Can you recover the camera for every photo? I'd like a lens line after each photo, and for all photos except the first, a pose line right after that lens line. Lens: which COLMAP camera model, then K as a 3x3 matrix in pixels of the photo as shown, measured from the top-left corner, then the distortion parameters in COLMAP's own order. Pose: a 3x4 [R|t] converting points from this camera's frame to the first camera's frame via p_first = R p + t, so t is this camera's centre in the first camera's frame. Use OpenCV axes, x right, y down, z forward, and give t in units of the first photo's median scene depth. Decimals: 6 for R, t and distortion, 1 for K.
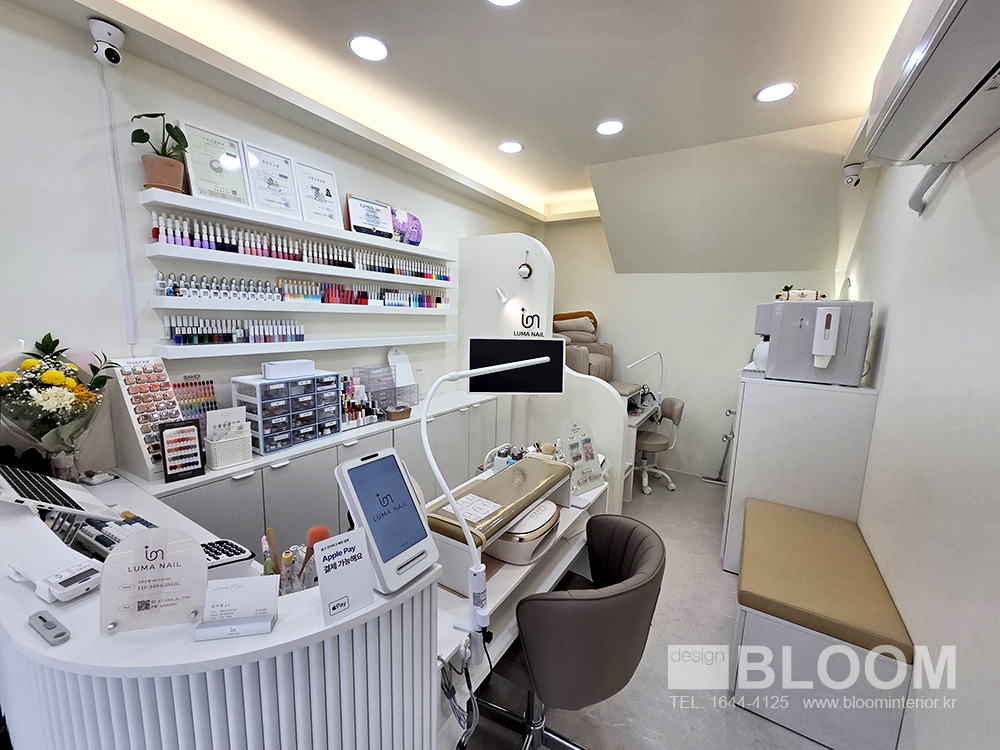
lens RADIAL K [[409.4, 0, 500.0], [0, 409.4, 375.0], [0, 0, 1]] dist [0.006998, -0.000528]
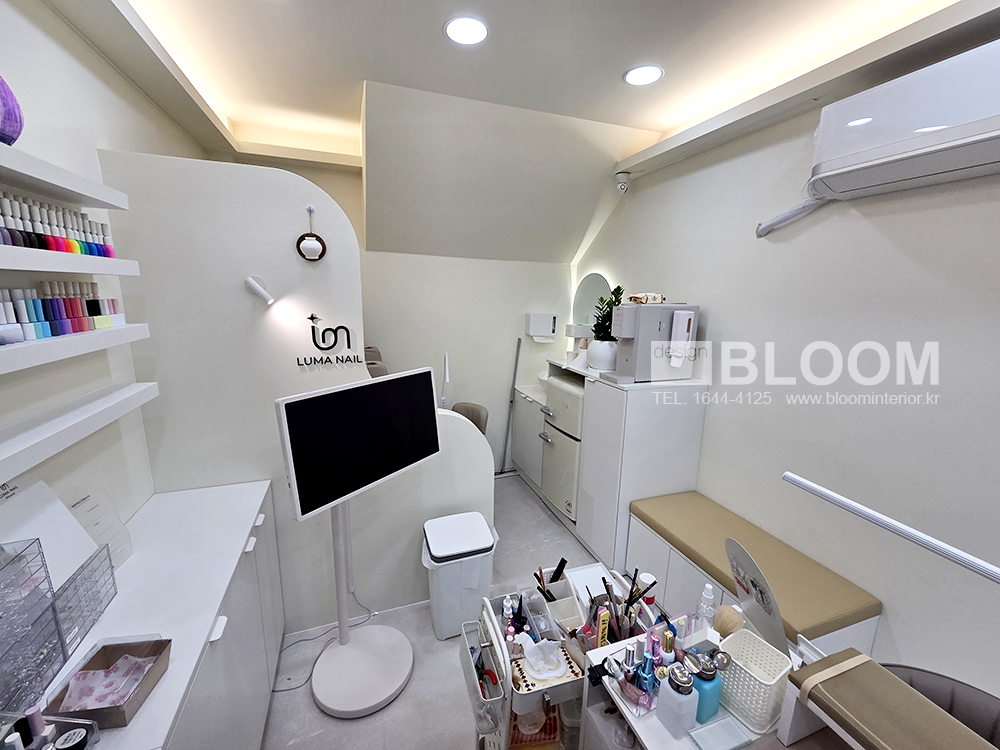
lens RADIAL K [[404.3, 0, 500.0], [0, 404.3, 375.0], [0, 0, 1]] dist [-0.001285, -0.000228]
pose [[0.615130, -0.174441, 0.768886, -0.239835], [0.114205, 0.984646, 0.132024, -0.138721], [-0.780110, 0.006599, 0.625607, 0.504840]]
